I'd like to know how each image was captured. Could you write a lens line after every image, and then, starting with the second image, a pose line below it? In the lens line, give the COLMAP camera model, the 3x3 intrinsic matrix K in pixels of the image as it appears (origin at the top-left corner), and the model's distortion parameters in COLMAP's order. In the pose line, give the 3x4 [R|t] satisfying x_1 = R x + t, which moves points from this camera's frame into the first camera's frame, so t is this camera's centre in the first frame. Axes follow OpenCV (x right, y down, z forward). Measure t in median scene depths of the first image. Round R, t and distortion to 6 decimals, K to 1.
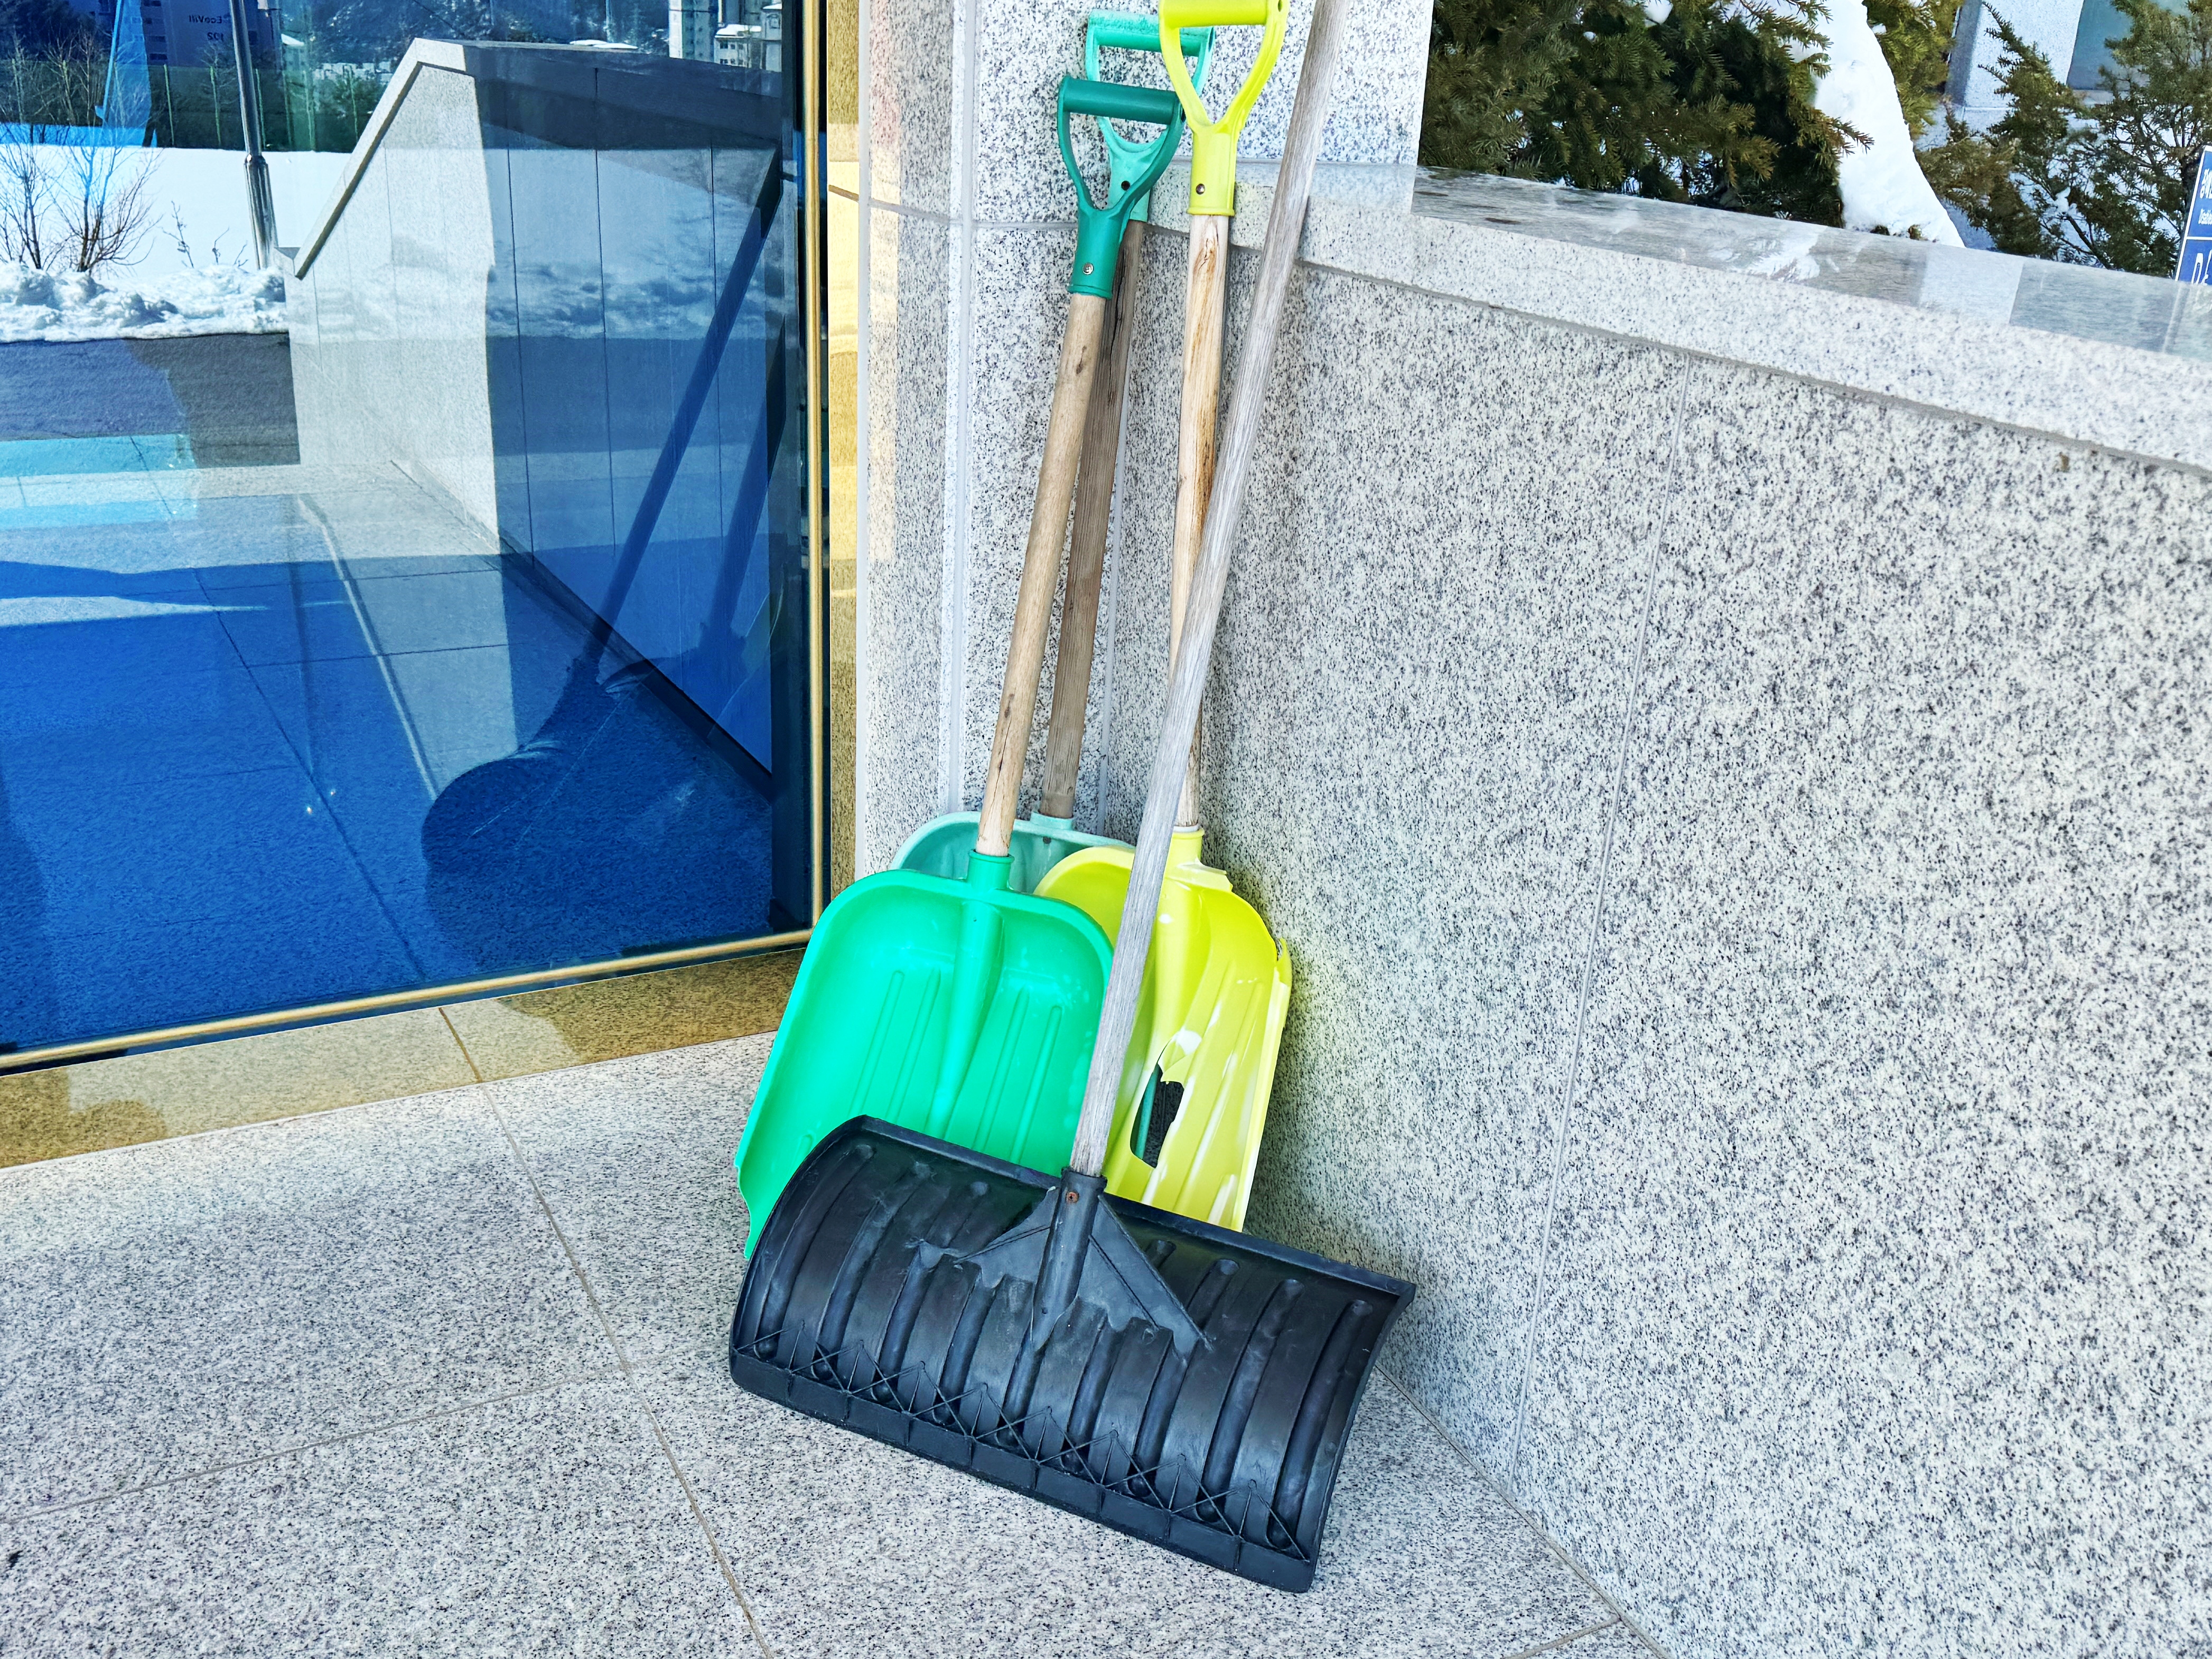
lens RADIAL K [[2053.0, 0, 1106.0], [0, 2053.0, 829.5], [0, 0, 1]] dist [0.113071, -0.116593]
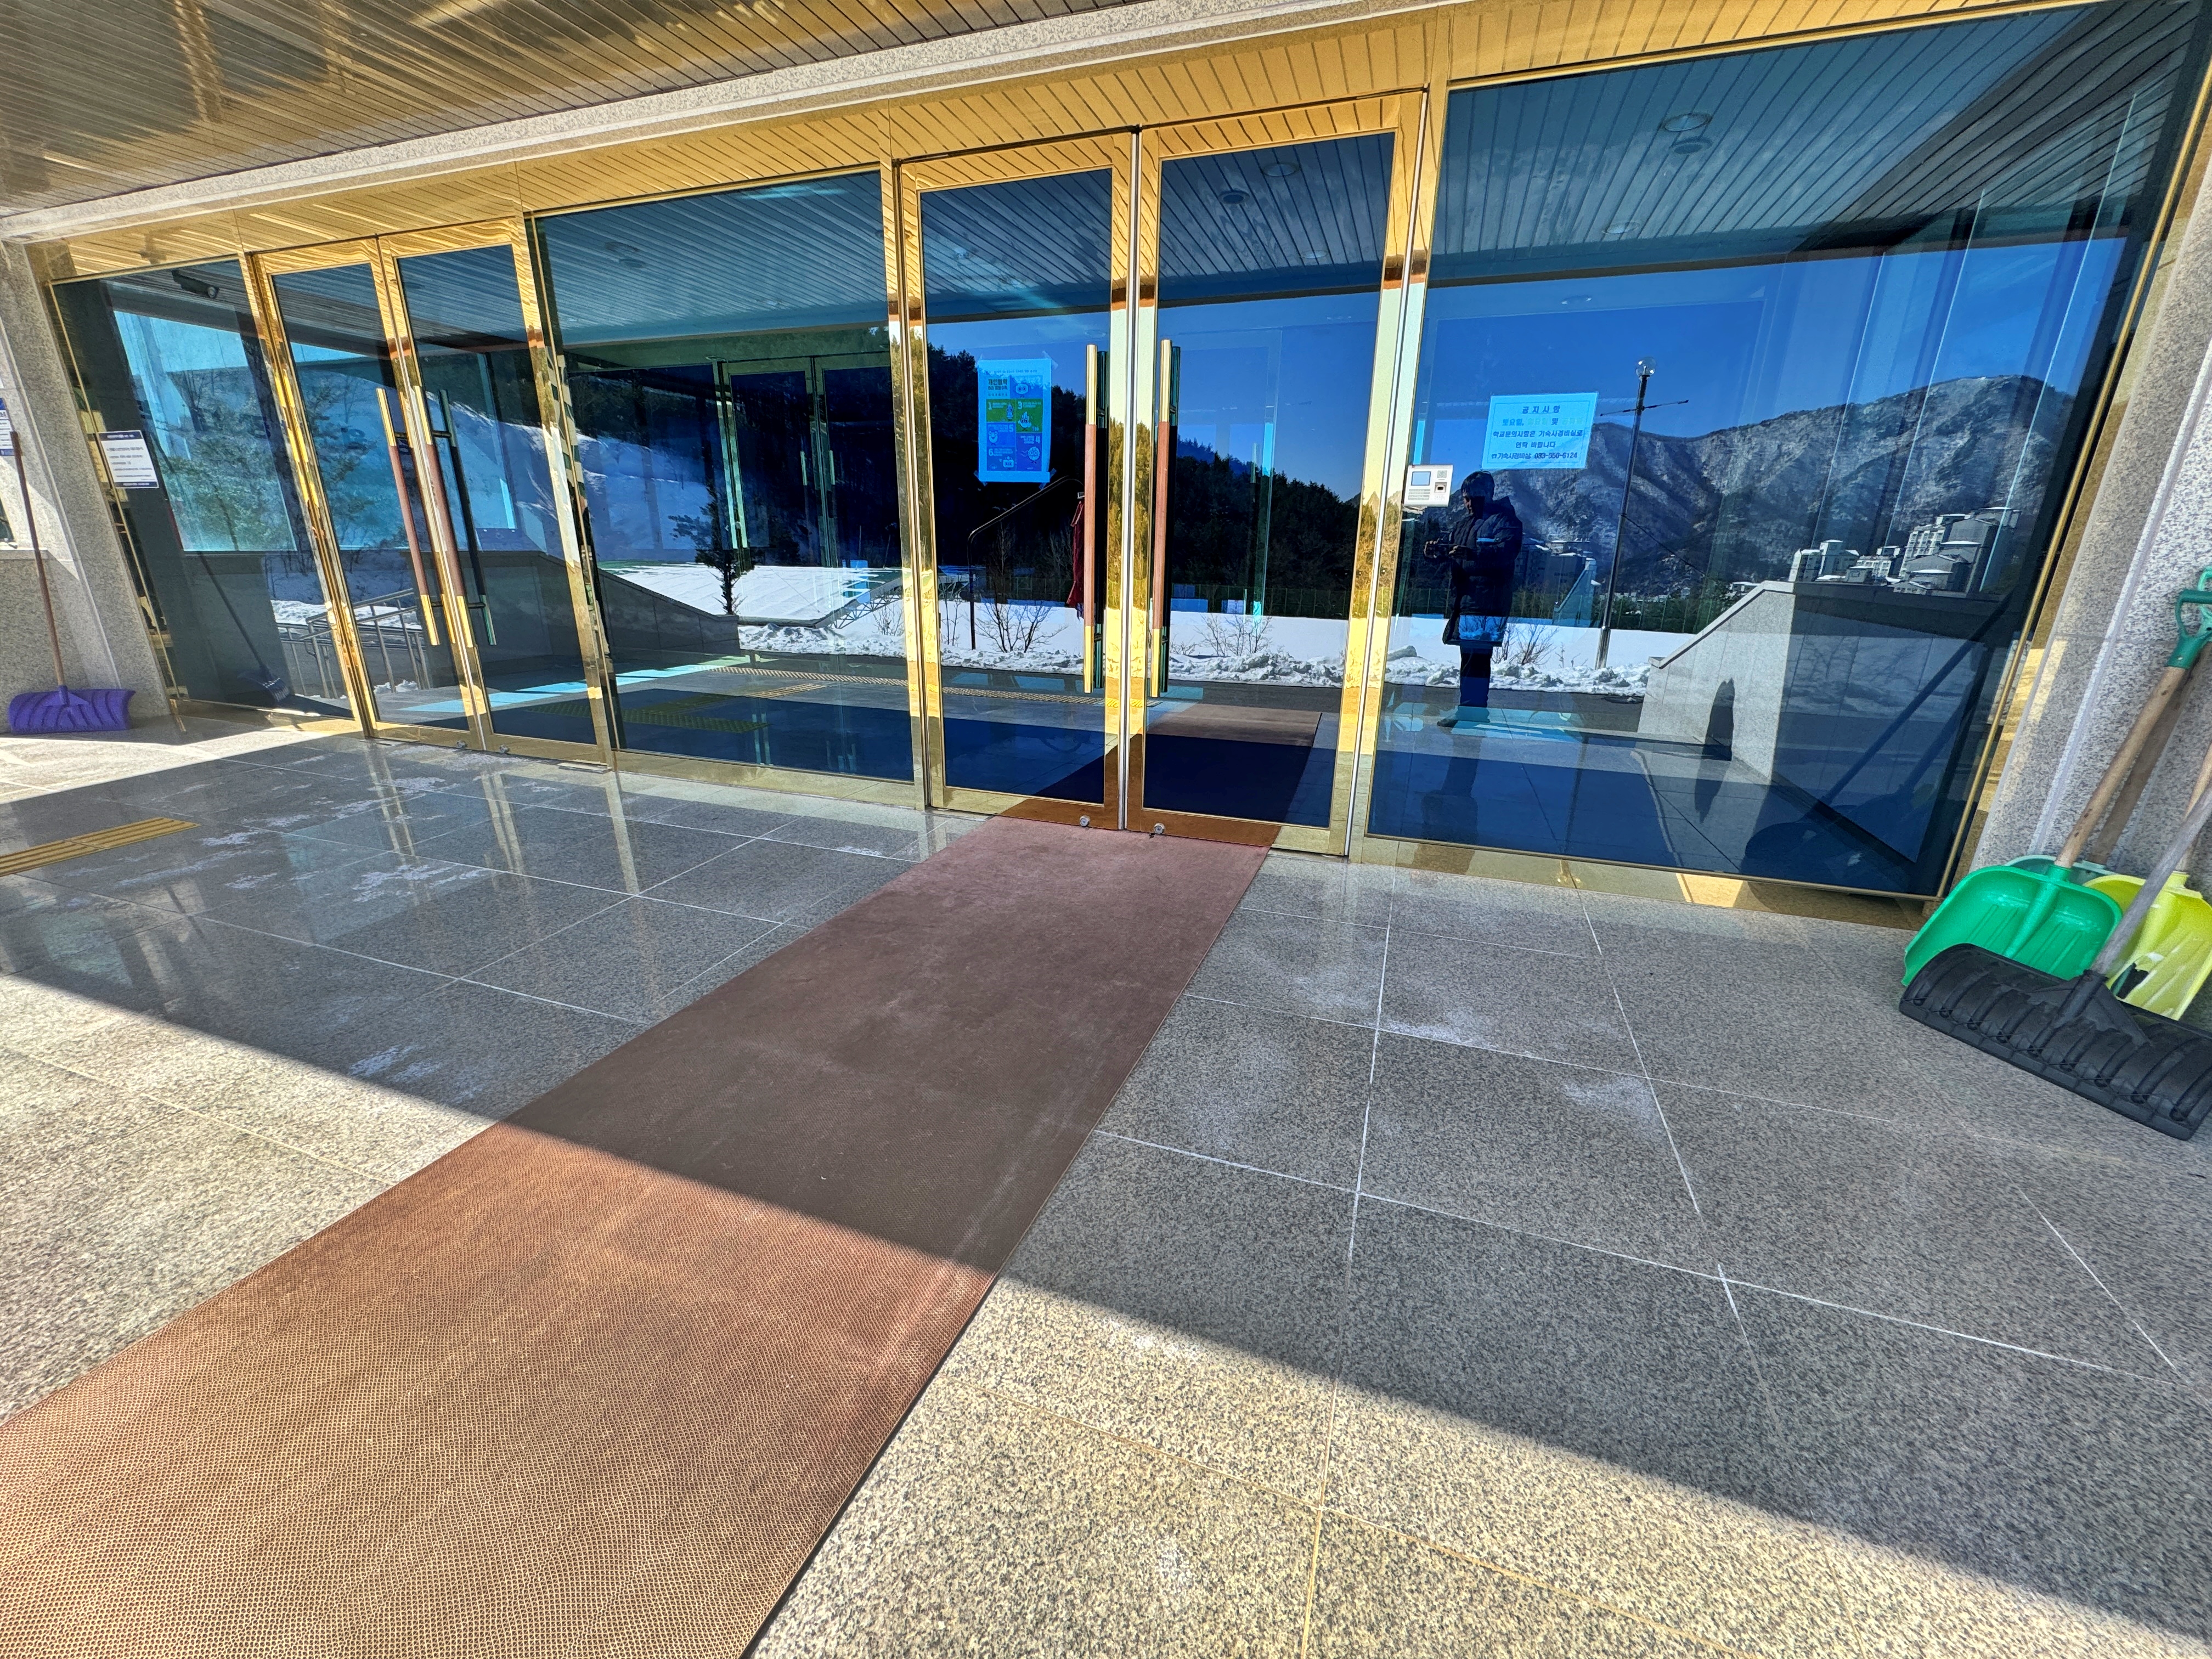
lens RADIAL K [[868.3, 0, 1128.3], [0, 868.3, 809.9], [0, 0, 1]] dist [0.000633, 0.000583]
pose [[0.680300, 0.185370, -0.709105, -0.093702], [-0.257914, 0.966154, 0.005129, 0.248265], [0.686055, 0.179399, 0.705085, -0.650158]]
